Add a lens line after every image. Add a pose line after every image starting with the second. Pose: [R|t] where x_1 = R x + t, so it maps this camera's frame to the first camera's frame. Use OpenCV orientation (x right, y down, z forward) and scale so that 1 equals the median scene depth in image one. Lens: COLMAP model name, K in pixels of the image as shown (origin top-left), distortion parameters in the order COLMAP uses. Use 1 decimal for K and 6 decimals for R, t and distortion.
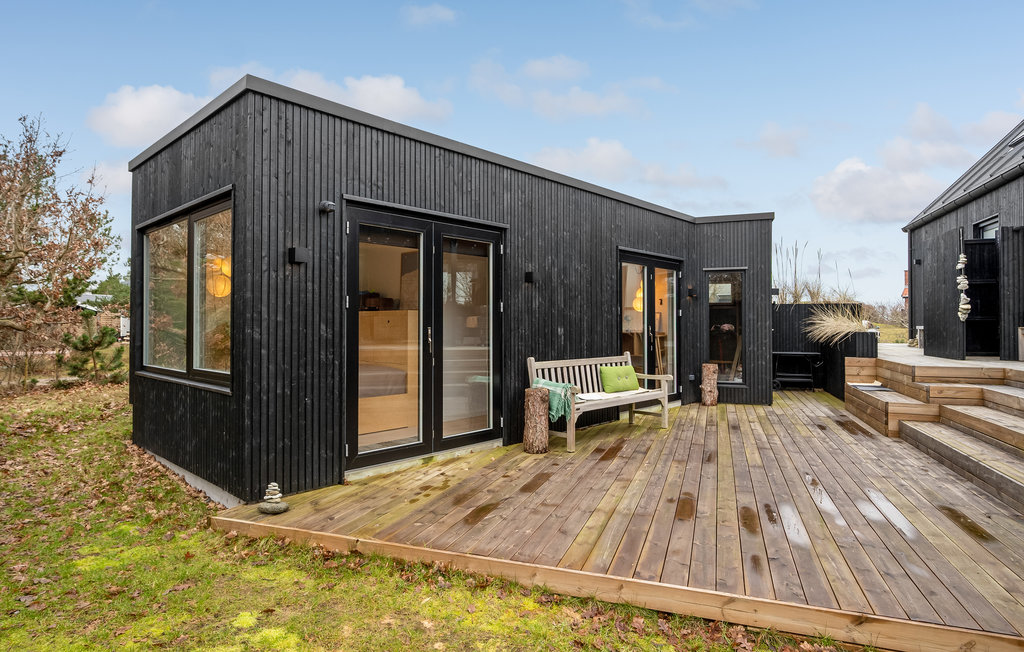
lens RADIAL K [[566.2, 0, 512.8], [0, 566.2, 310.8], [0, 0, 1]] dist [-0.000996, -0.001448]
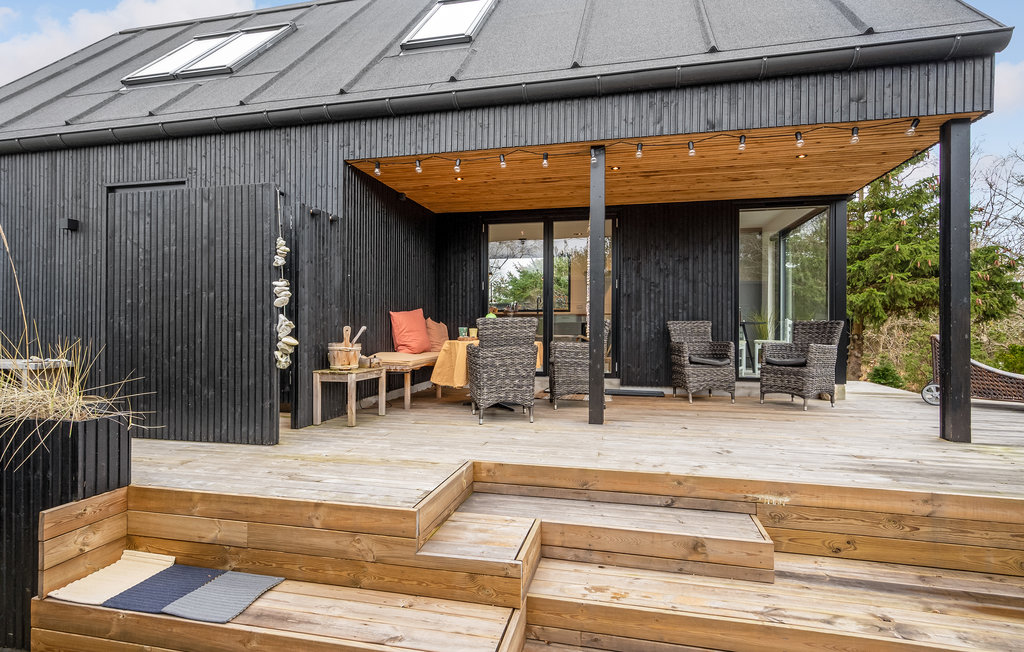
lens RADIAL K [[514.4, 0, 508.3], [0, 514.4, 323.8], [0, 0, 1]] dist [0.009984, 0.000924]
pose [[-0.123350, 0.001088, 0.992363, 0.347173], [-0.027821, 0.999603, -0.004555, -0.029457], [-0.991973, -0.028171, -0.123271, 0.973559]]
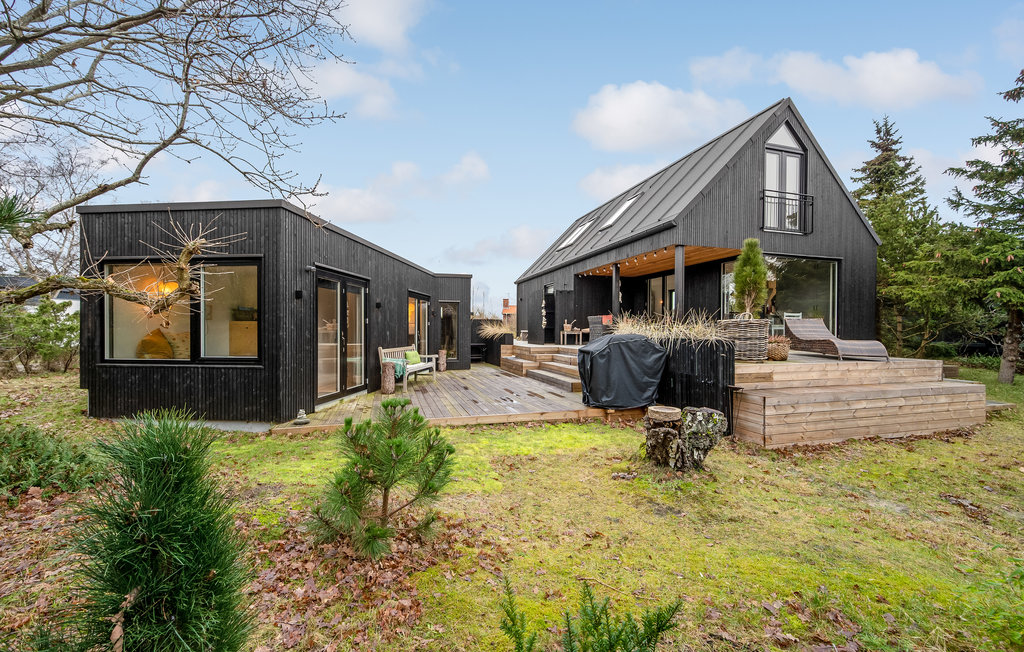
lens RADIAL K [[406.7, 0, 510.6], [0, 406.7, 332.3], [0, 0, 1]] dist [0.001816, -0.000235]
pose [[0.801731, -0.002748, 0.597679, -0.386577], [-0.016337, 0.999515, 0.026510, -0.010841], [-0.597462, -0.031018, 0.801297, -0.330237]]
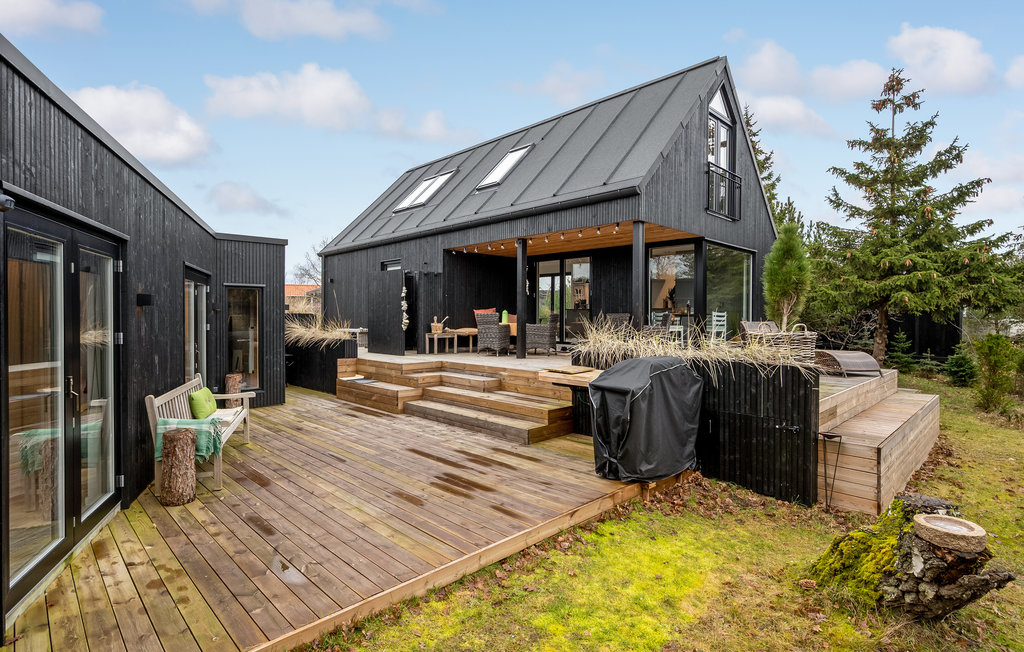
lens RADIAL K [[503.8, 0, 511.4], [0, 503.8, 321.5], [0, 0, 1]] dist [-0.001941, 0.001883]
pose [[0.427899, -0.010884, 0.903761, -0.365702], [-0.023697, 0.999449, 0.023256, -0.051619], [-0.903516, -0.031367, 0.427405, 0.169857]]
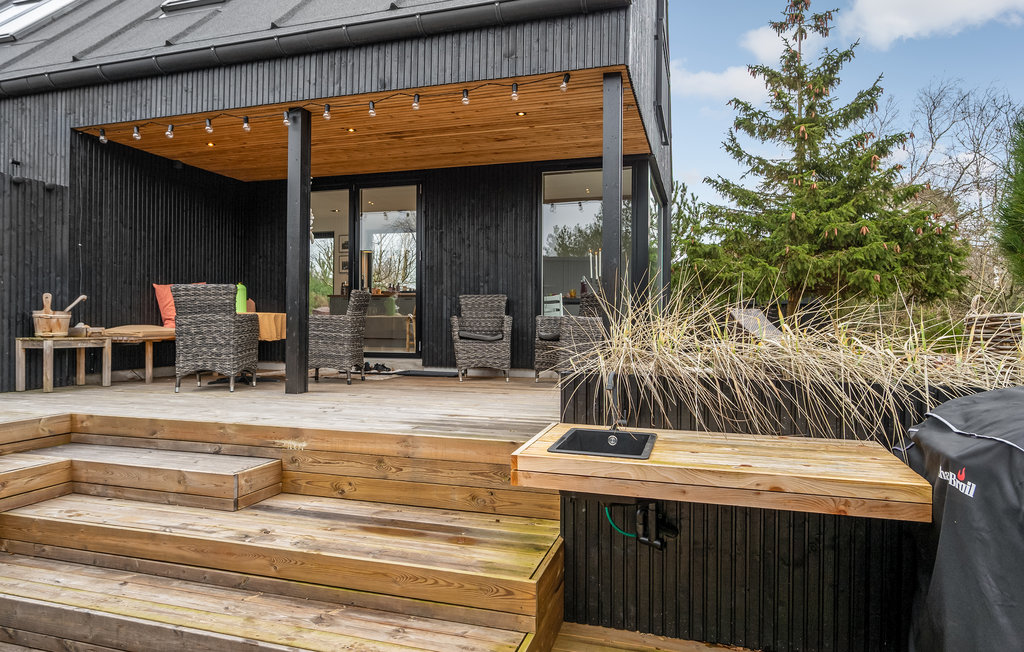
lens RADIAL K [[626.7, 0, 507.2], [0, 626.7, 321.0], [0, 0, 1]] dist [0.001587, -0.000533]
pose [[-0.049072, 0.000090, 0.998795, 0.195805], [-0.028454, 0.999594, -0.001488, -0.004563], [-0.998390, -0.028492, -0.049049, 0.555569]]
